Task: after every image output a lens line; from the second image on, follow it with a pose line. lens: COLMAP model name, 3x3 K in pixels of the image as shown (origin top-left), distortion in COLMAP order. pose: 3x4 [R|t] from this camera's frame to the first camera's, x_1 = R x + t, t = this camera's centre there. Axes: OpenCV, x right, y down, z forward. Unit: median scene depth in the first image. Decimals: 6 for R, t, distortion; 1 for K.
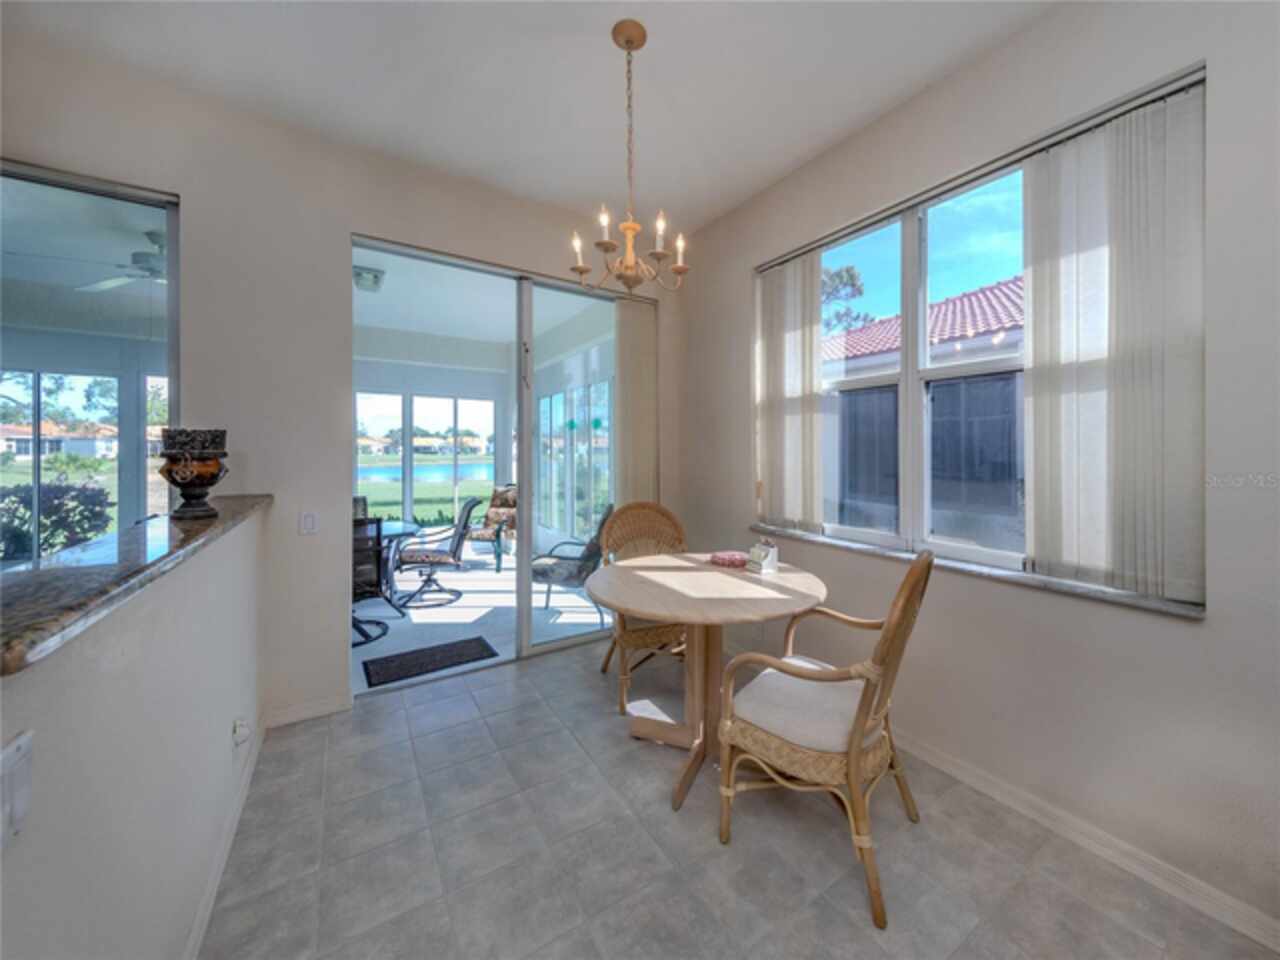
lens RADIAL K [[483.1, 0, 681.6], [0, 483.1, 455.5], [0, 0, 1]] dist [-0.004355, 0.000019]
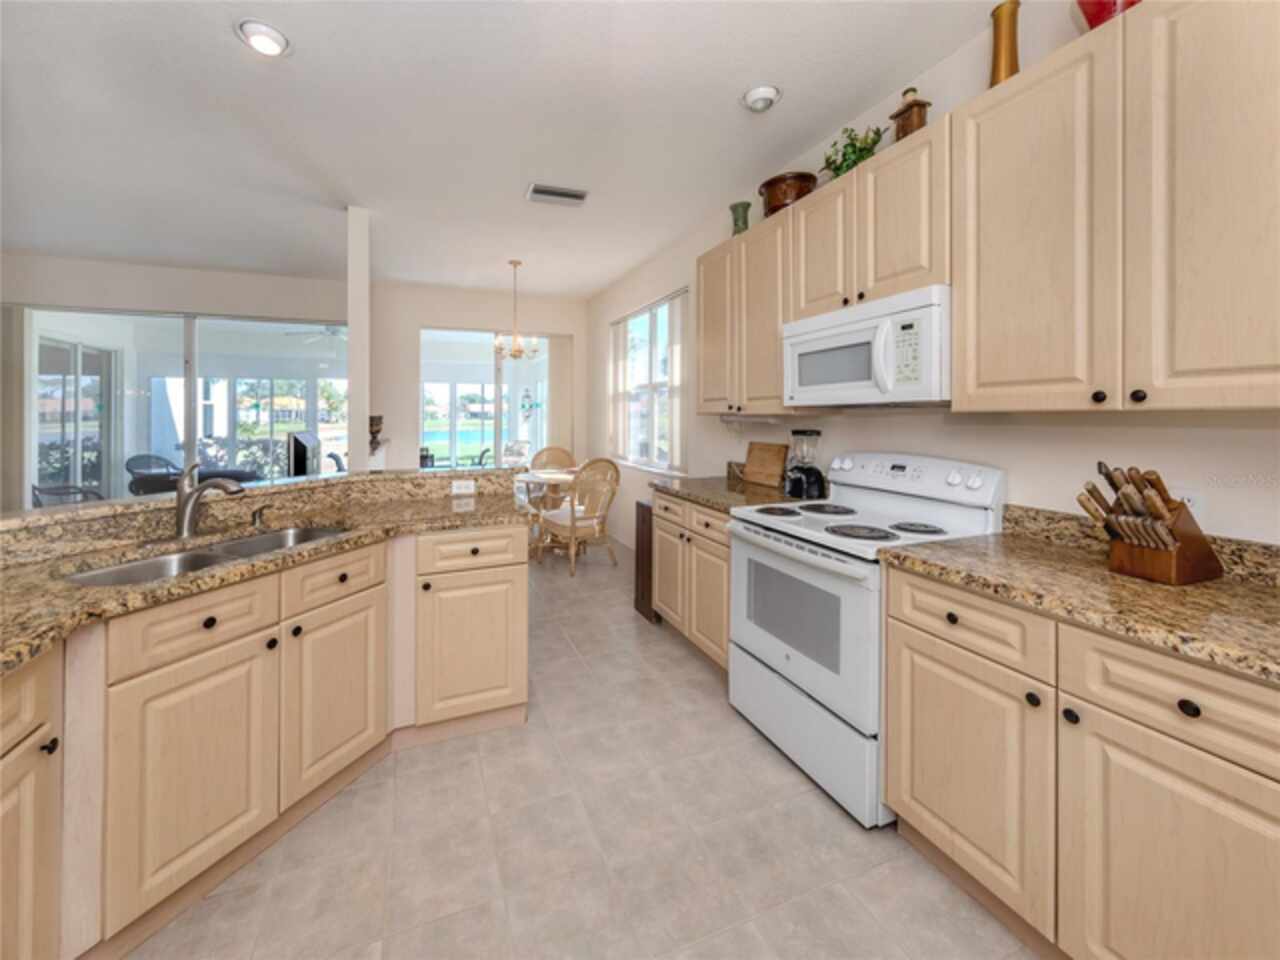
lens RADIAL K [[483.1, 0, 646.5], [0, 483.1, 410.8], [0, 0, 1]] dist [-0.004355, 0.000019]
pose [[0.986476, -0.007685, -0.163728, 0.418761], [0.004874, 0.999834, -0.017563, -0.006686], [0.163836, 0.016527, 0.986349, -0.599825]]
